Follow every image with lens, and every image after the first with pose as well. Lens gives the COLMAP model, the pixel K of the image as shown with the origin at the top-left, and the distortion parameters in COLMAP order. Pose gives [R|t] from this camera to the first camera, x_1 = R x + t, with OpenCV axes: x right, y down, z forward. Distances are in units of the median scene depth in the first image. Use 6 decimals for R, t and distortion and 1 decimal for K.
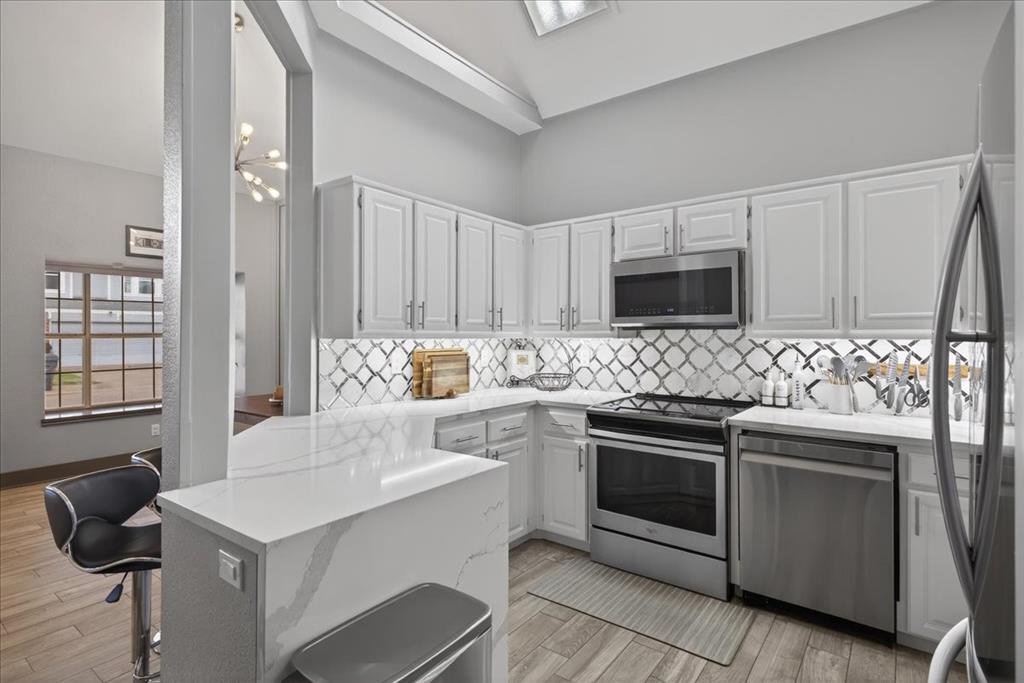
lens RADIAL K [[494.5, 0, 517.2], [0, 494.5, 329.7], [0, 0, 1]] dist [0.017553, -0.007808]
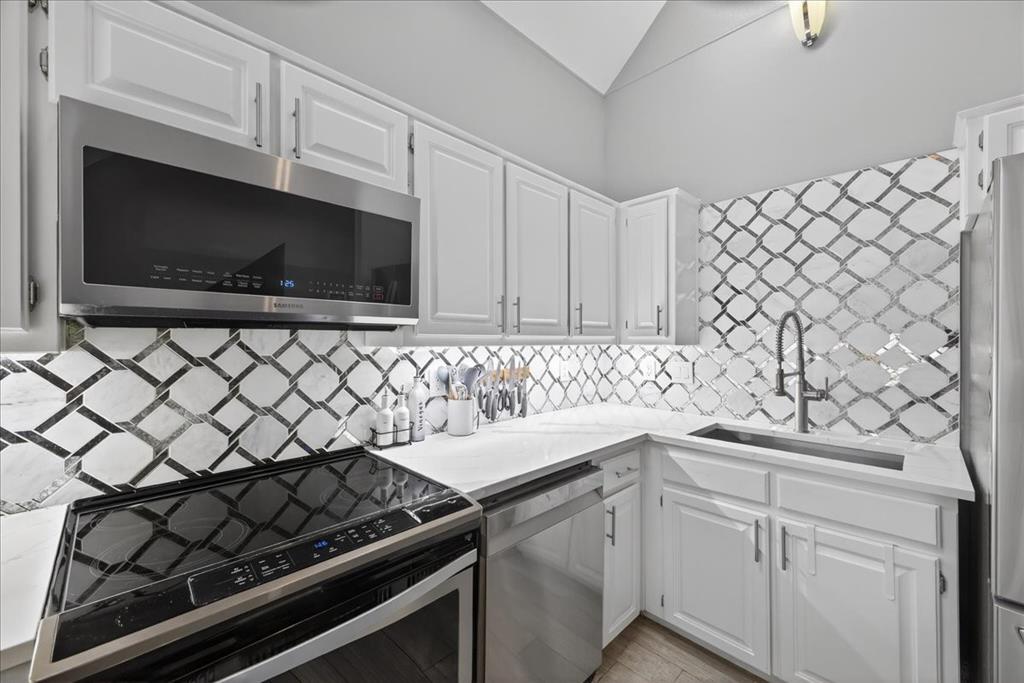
lens RADIAL K [[397.7, 0, 511.0], [0, 397.7, 336.6], [0, 0, 1]] dist [0.017432, -0.003793]
pose [[0.144367, 0.009206, 0.989481, -0.004436], [-0.011055, 0.999909, -0.007690, 0.006892], [-0.989462, -0.009829, 0.144456, 0.771692]]
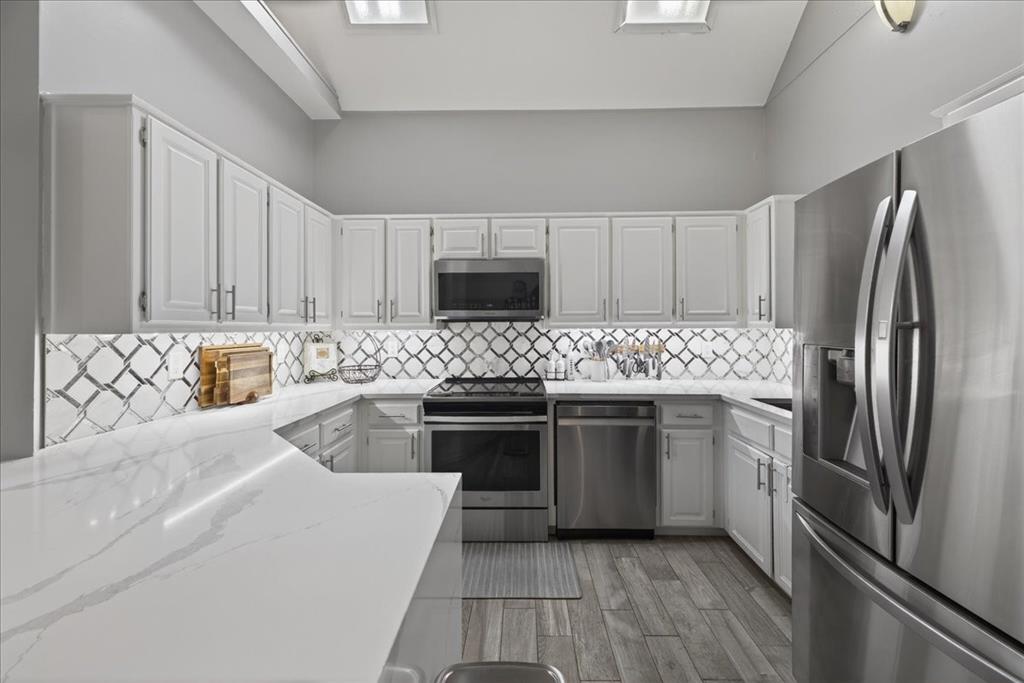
lens RADIAL K [[397.7, 0, 510.4], [0, 397.7, 322.7], [0, 0, 1]] dist [0.017432, -0.003793]
pose [[0.814310, 0.001513, 0.580429, -0.198751], [-0.001283, 0.999999, -0.000806, 0.002430], [-0.580429, -0.000088, 0.814311, 0.209913]]
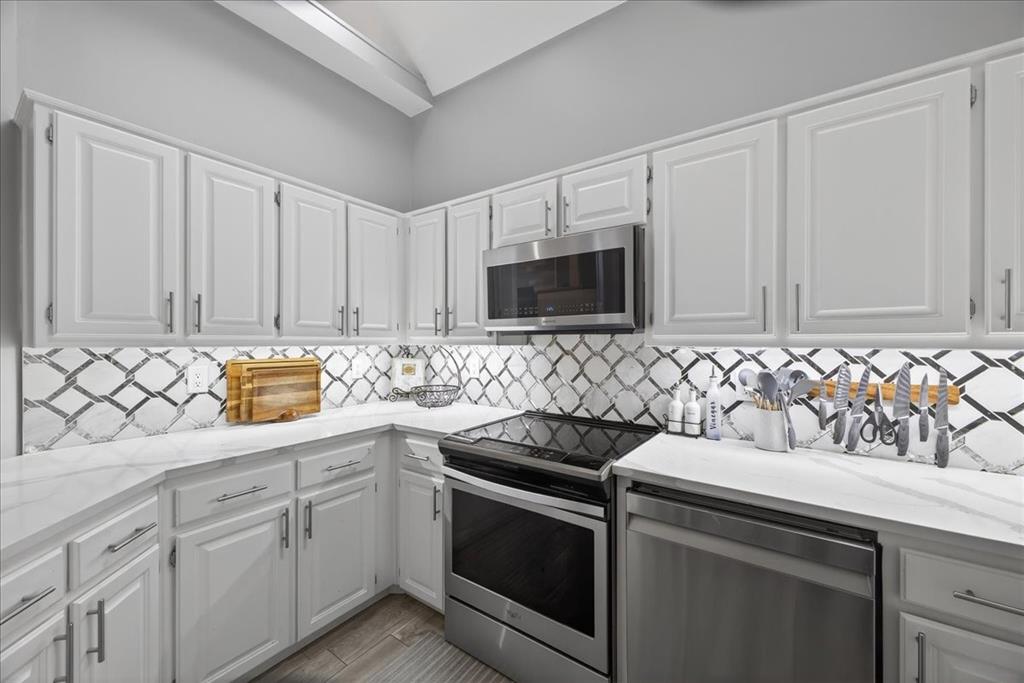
lens RADIAL K [[397.7, 0, 509.9], [0, 397.7, 338.9], [0, 0, 1]] dist [0.017432, -0.003793]
pose [[0.999359, 0.000178, 0.035807, 0.230335], [-0.000431, 0.999975, 0.007044, 0.002374], [-0.035805, -0.007055, 0.999334, 0.399198]]
